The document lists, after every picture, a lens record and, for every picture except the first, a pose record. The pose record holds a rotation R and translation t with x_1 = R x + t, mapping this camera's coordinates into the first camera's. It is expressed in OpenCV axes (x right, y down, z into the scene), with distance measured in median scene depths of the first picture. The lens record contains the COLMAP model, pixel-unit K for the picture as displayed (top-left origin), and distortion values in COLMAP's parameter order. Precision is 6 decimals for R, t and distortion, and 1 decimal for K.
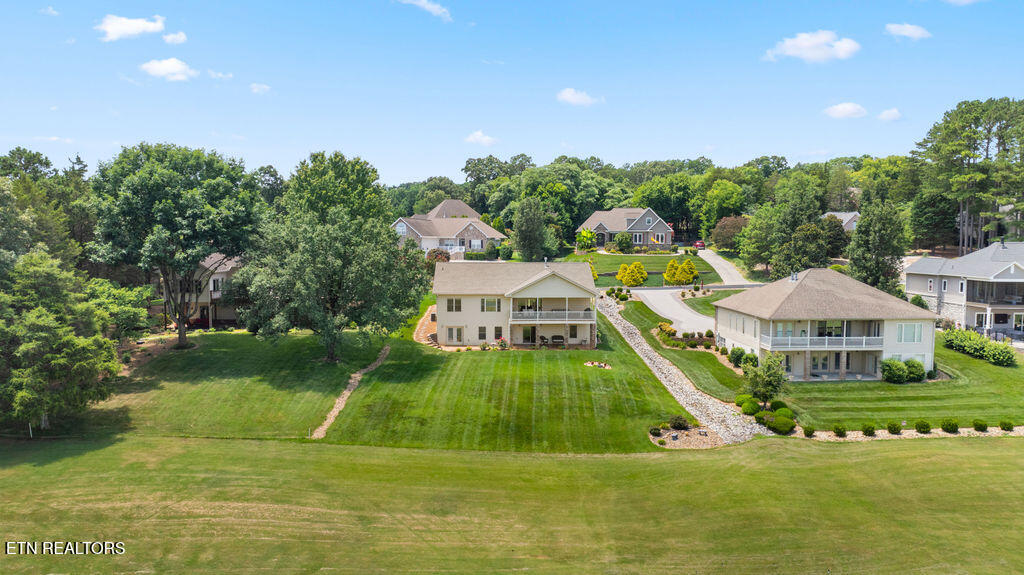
lens RADIAL K [[717.4, 0, 512.0], [0, 717.4, 287.5], [0, 0, 1]] dist [-0.007063, -0.000200]
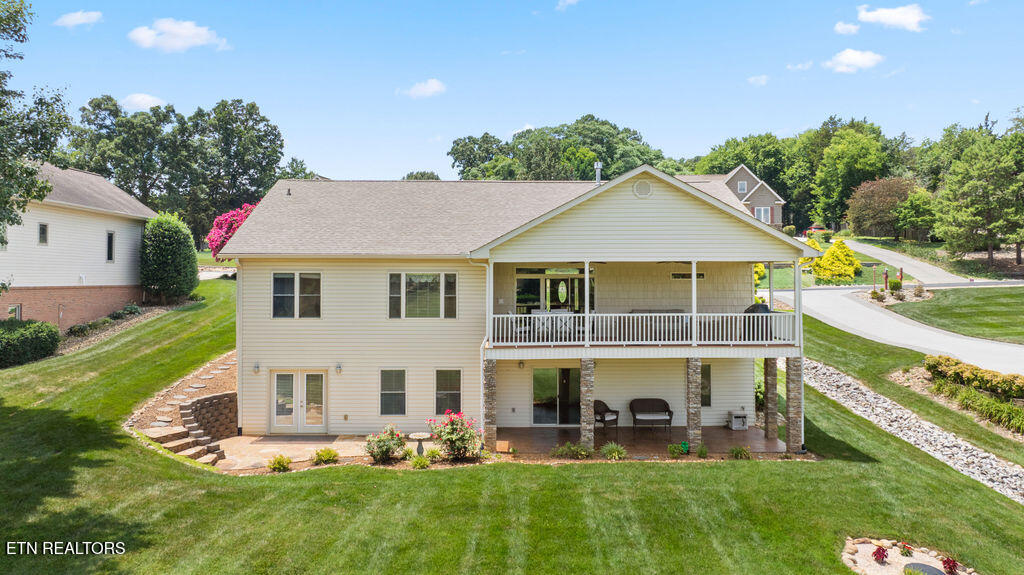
lens RADIAL K [[717.4, 0, 512.0], [0, 717.4, 287.5], [0, 0, 1]] dist [-0.007063, -0.000200]
pose [[0.999948, -0.003208, -0.009681, 0.009670], [0.002696, 0.998620, -0.052451, 0.036662], [0.009836, 0.052422, 0.998577, 0.708503]]
